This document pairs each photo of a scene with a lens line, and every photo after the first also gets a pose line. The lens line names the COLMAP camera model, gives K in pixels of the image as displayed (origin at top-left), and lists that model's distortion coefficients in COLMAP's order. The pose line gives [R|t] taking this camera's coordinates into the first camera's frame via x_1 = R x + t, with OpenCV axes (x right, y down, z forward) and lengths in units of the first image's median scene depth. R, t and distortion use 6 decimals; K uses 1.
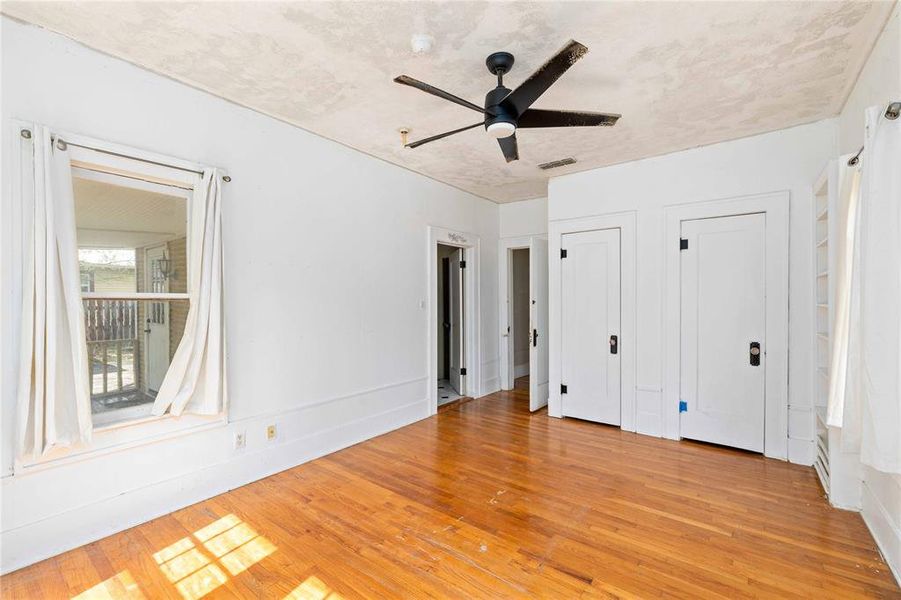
lens RADIAL K [[386.5, 0, 451.4], [0, 386.5, 299.3], [0, 0, 1]] dist [0.000923, 0.000003]
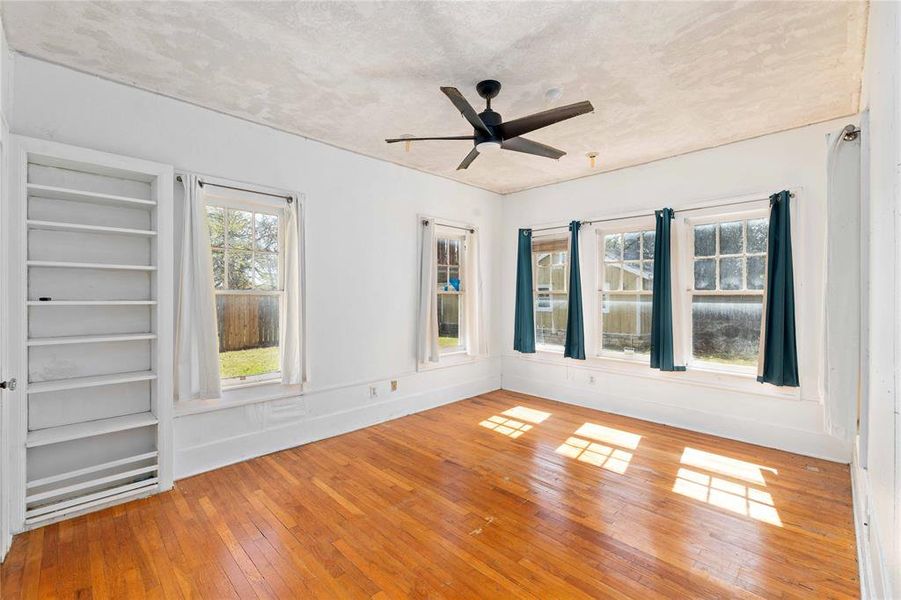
lens RADIAL K [[386.5, 0, 447.8], [0, 386.5, 297.3], [0, 0, 1]] dist [0.000923, 0.000003]
pose [[-0.989279, 0.004251, 0.145976, 0.073500], [0.005198, 0.999968, 0.006105, 0.001098], [-0.145945, 0.006798, -0.989269, 1.962725]]
